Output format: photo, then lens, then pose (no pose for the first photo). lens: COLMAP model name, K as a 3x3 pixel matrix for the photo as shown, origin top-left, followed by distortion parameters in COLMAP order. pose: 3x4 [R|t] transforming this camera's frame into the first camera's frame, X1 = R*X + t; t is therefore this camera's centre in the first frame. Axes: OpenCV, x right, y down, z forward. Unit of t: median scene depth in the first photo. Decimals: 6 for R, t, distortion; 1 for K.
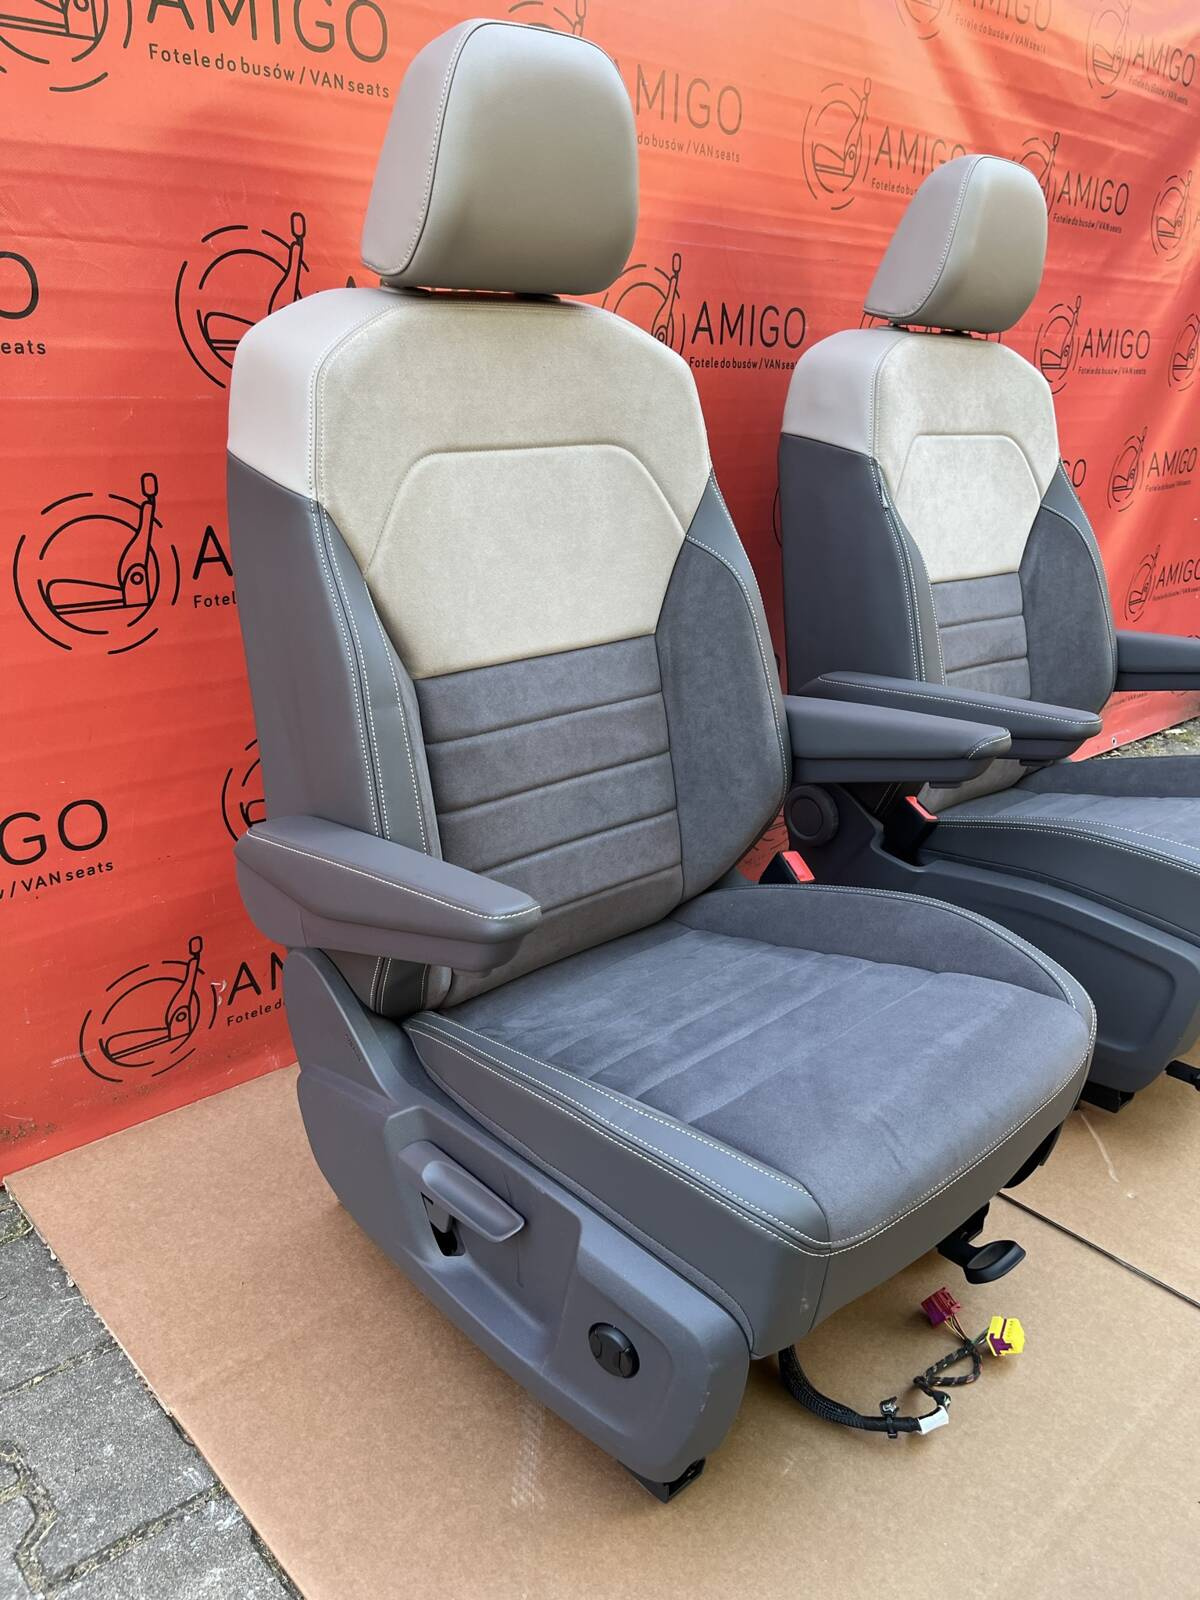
lens RADIAL K [[1203.6, 0, 618.7], [0, 1203.6, 826.2], [0, 0, 1]] dist [0.121979, -0.145734]
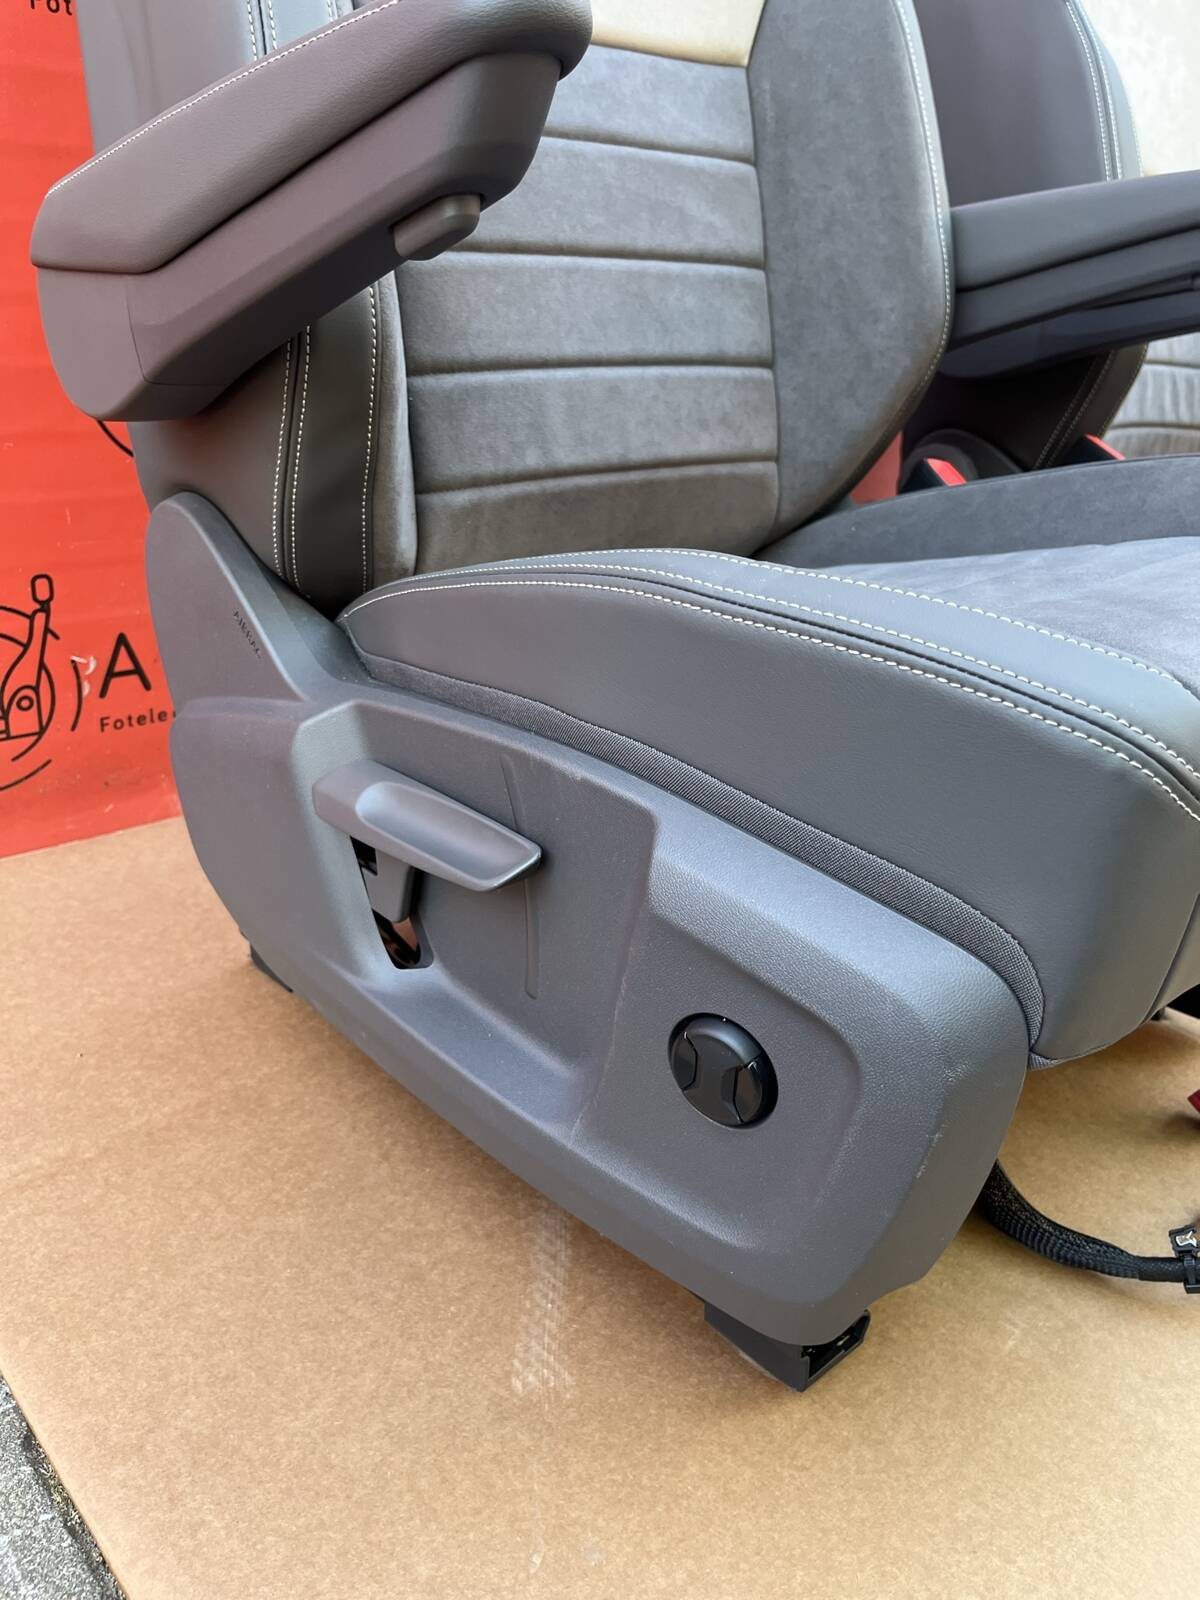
lens RADIAL K [[1215.7, 0, 605.1], [0, 1215.7, 799.9], [0, 0, 1]] dist [0.070699, -0.094327]
pose [[0.999881, 0.010731, -0.011121, -0.038305], [-0.010709, 0.999941, 0.002024, 0.259081], [0.011142, -0.001905, 0.999936, 0.412903]]
